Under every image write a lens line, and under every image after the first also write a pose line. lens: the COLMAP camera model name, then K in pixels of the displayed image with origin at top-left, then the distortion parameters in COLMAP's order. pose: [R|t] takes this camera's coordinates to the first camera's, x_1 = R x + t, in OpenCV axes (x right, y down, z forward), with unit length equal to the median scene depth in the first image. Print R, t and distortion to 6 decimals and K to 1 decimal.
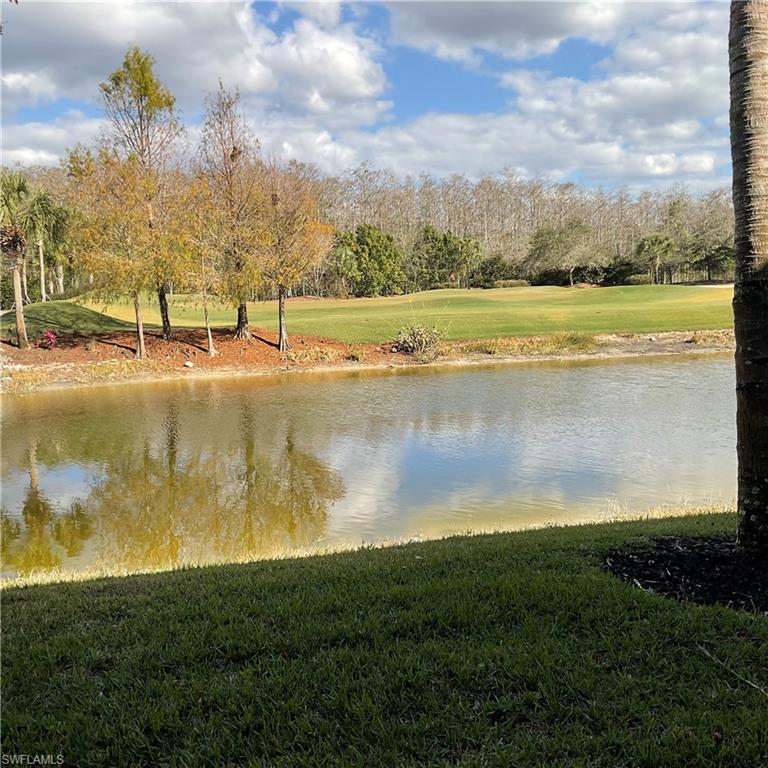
lens RADIAL K [[851.2, 0, 384.0], [0, 851.2, 384.0], [0, 0, 1]] dist [0.127086, -0.295396]
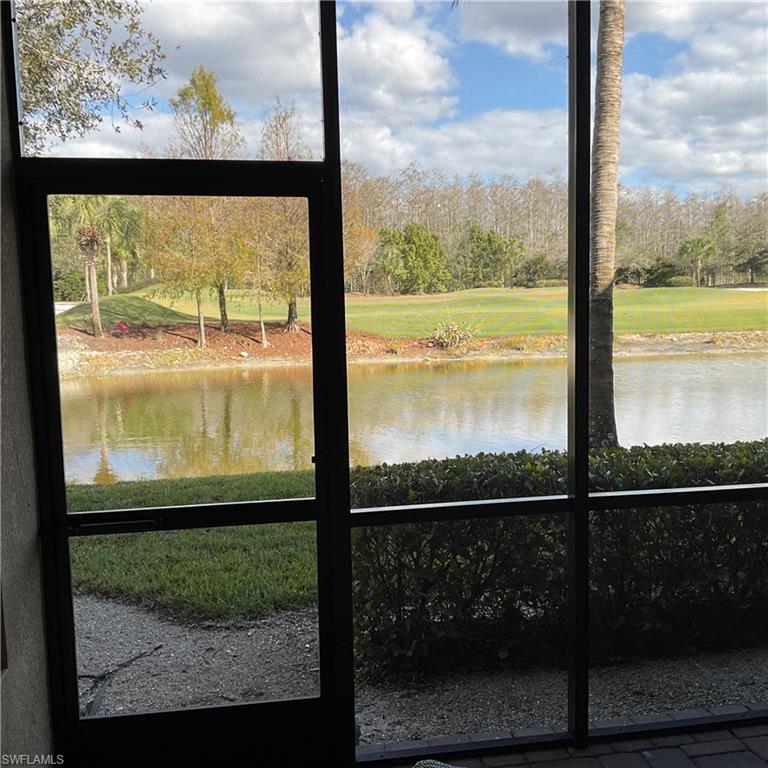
lens RADIAL K [[851.2, 0, 384.0], [0, 851.2, 384.0], [0, 0, 1]] dist [0.127086, -0.295396]
pose [[0.998232, 0.021539, -0.055407, 0.013452], [-0.021301, 0.999761, 0.004891, 0.005463], [0.055499, -0.003702, 0.998452, -0.082225]]
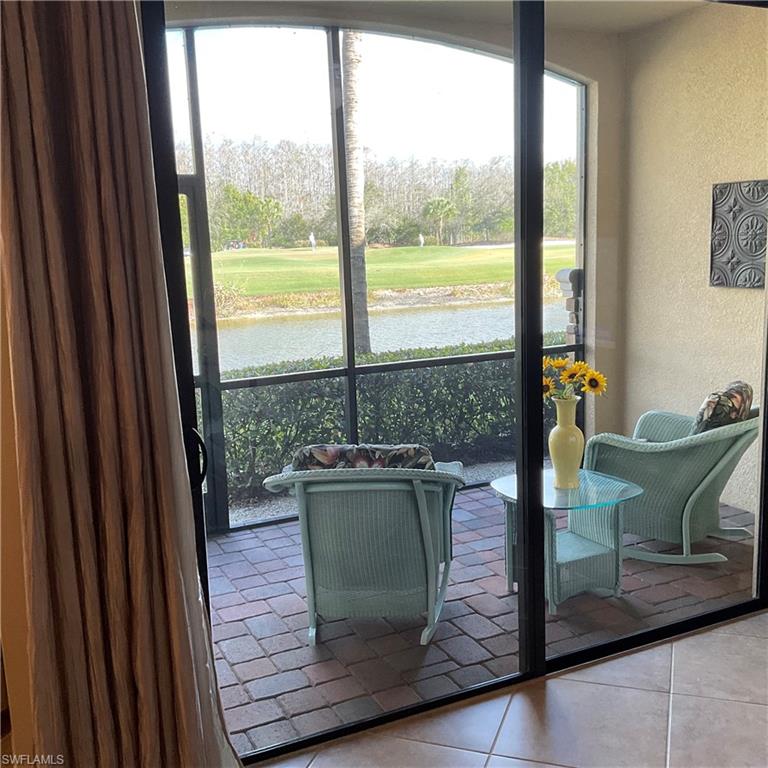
lens RADIAL K [[851.2, 0, 384.0], [0, 851.2, 384.0], [0, 0, 1]] dist [0.127086, -0.295396]
pose [[0.975429, -0.035307, 0.217467, 0.003639], [0.024800, 0.998398, 0.050857, 0.010909], [-0.218914, -0.044214, 0.974742, -0.132745]]
